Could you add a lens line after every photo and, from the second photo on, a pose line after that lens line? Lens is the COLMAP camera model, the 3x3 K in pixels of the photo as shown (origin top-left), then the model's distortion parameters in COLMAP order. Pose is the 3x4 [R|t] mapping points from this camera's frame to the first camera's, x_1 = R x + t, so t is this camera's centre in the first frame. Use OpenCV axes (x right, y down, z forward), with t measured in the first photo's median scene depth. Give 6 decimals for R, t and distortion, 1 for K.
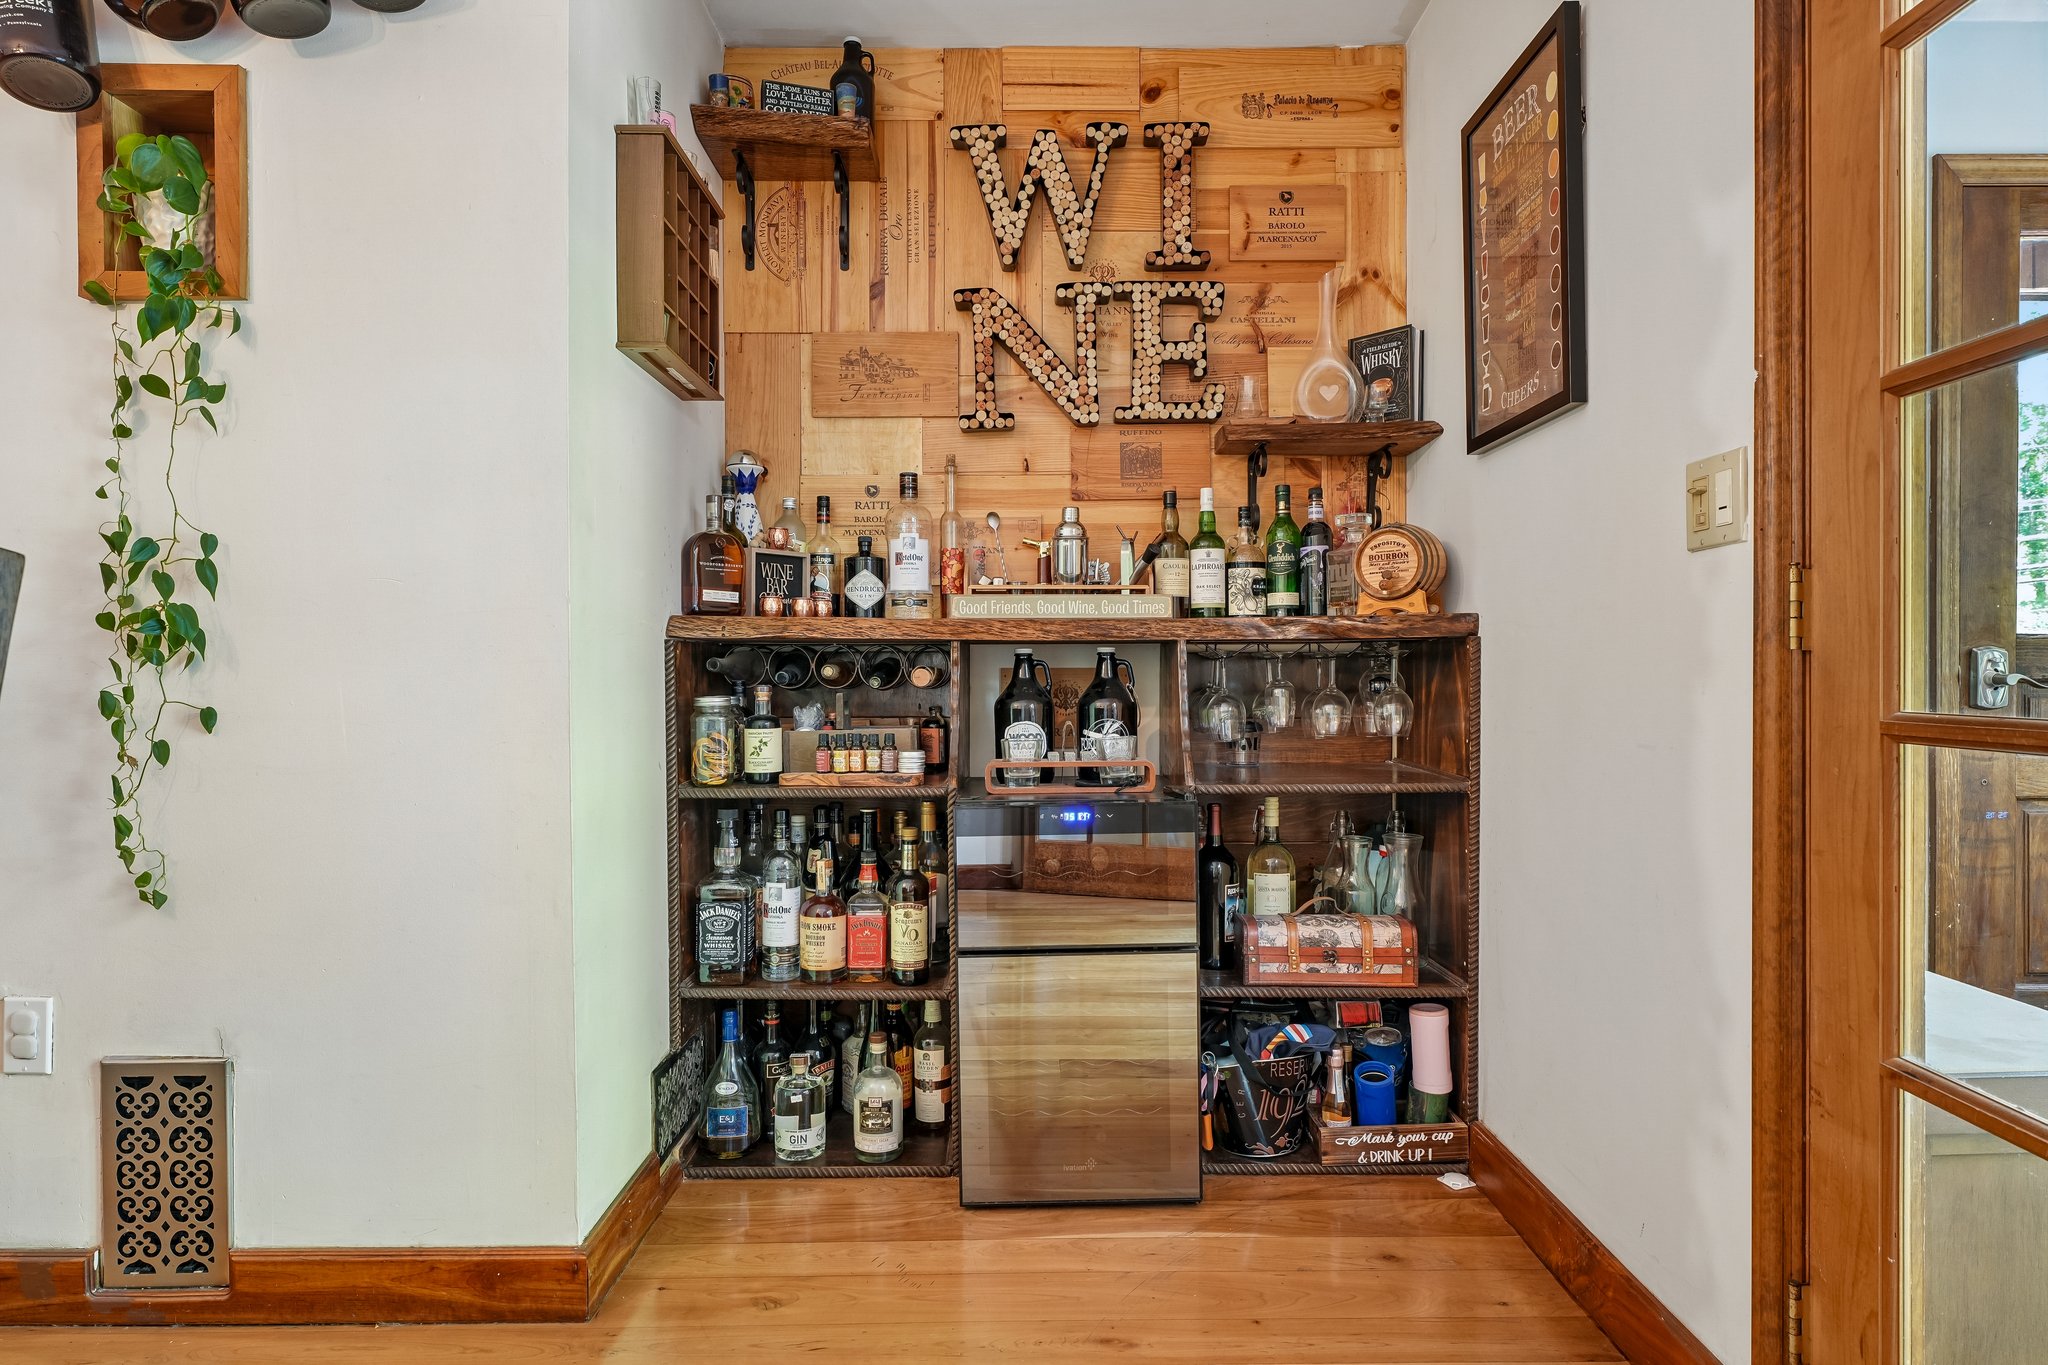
lens RADIAL K [[1136.7, 0, 1033.5], [0, 1136.7, 678.7], [0, 0, 1]] dist [-0.001636, 0.002335]
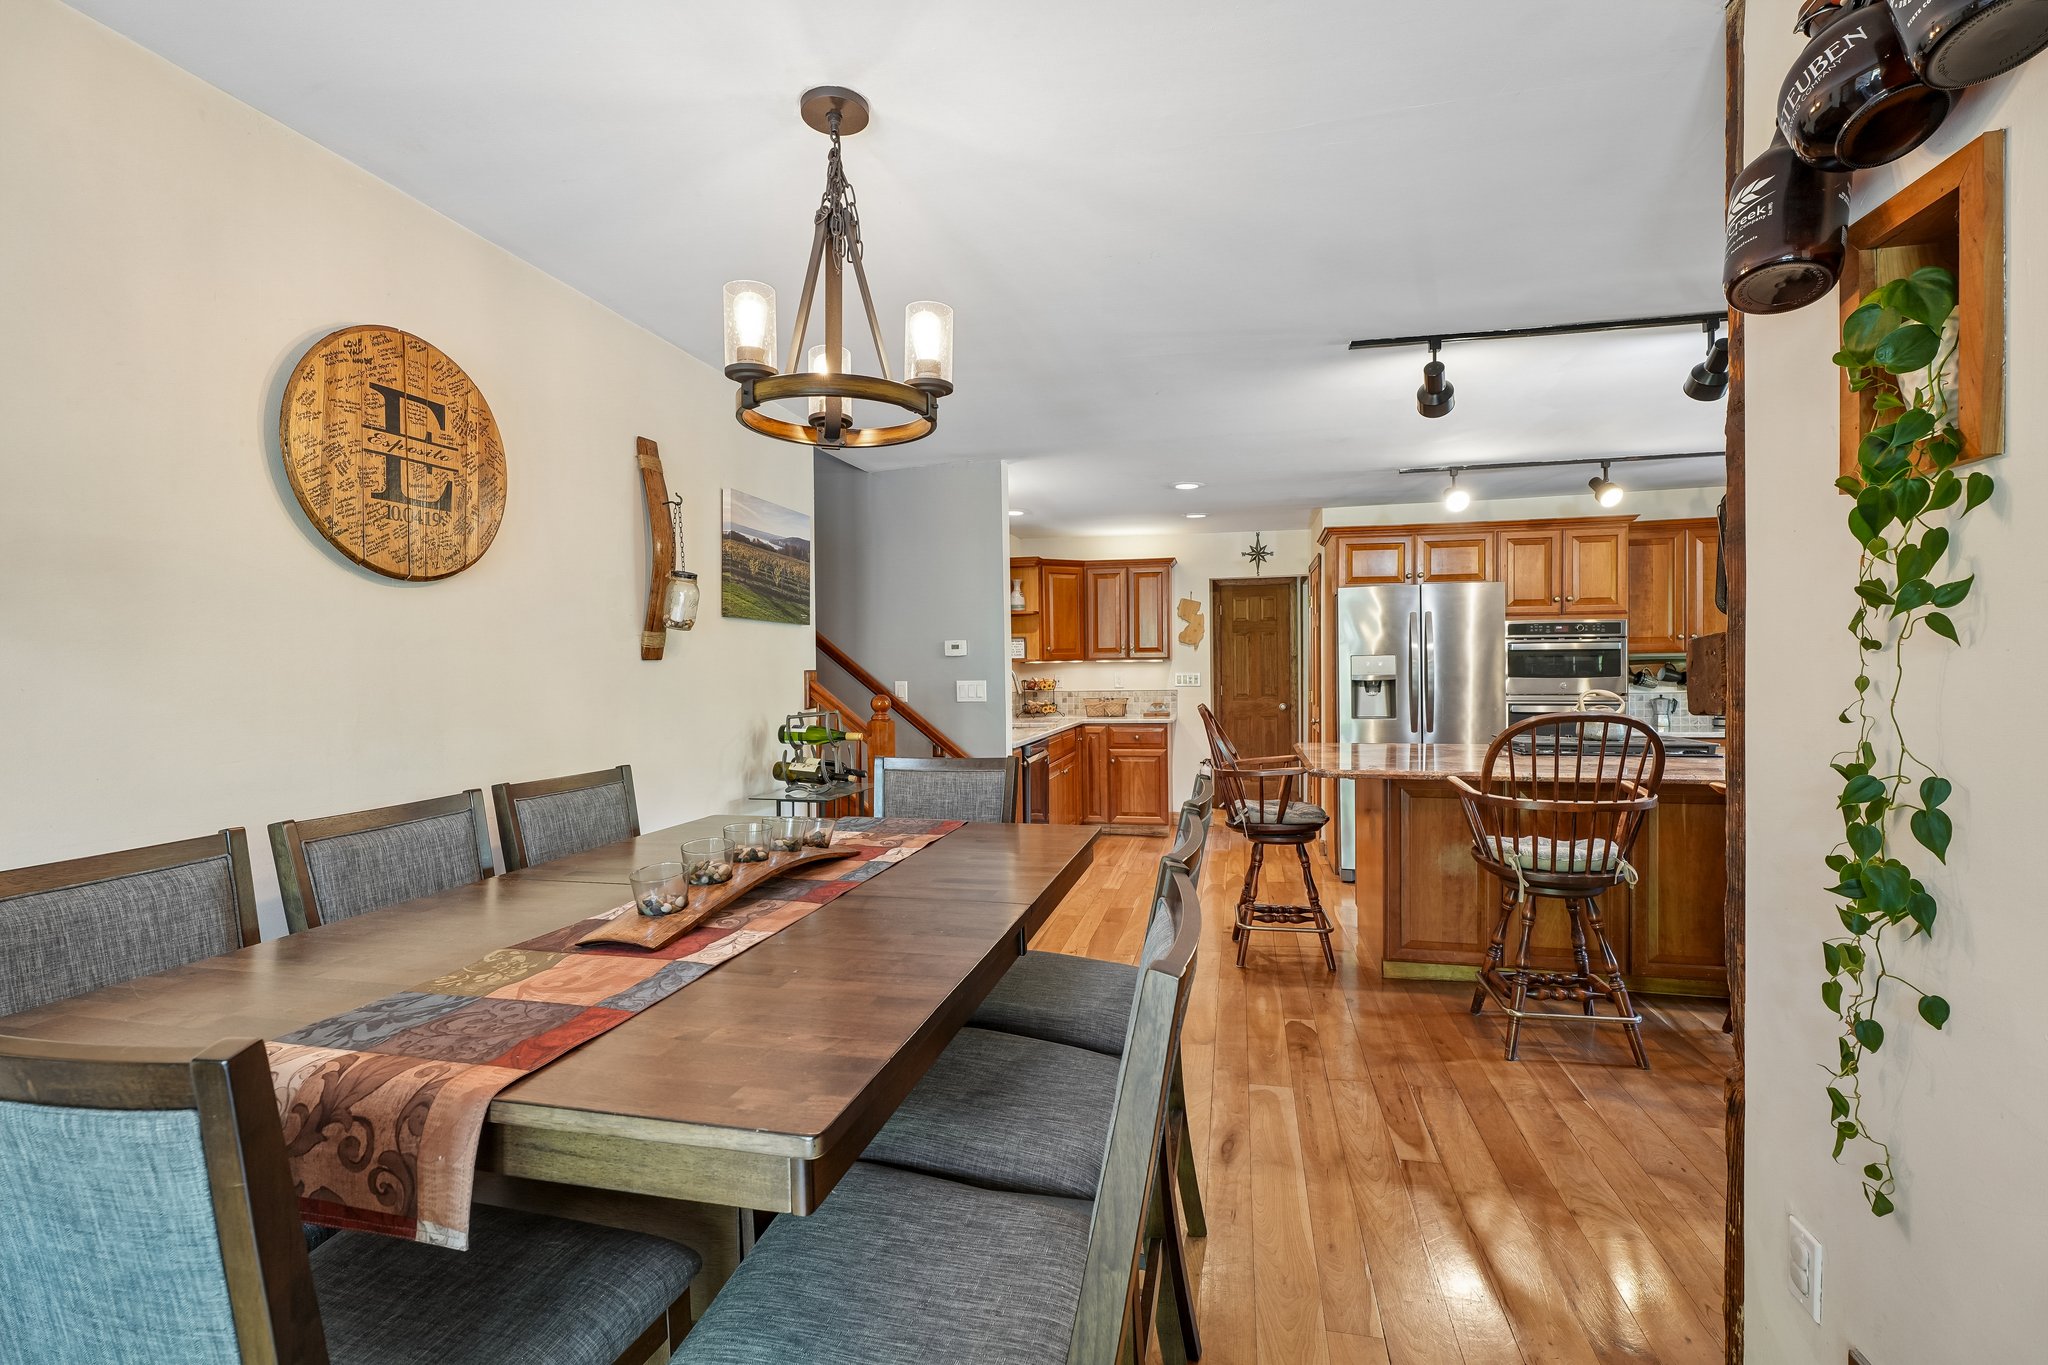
lens RADIAL K [[915.2, 0, 1023.6], [0, 915.2, 685.2], [0, 0, 1]] dist [-0.007917, 0.004498]
pose [[-0.235790, 0.026993, -0.971429, 0.011649], [0.005451, 0.999635, 0.026453, -0.154230], [0.971789, 0.000942, -0.235851, 0.401738]]
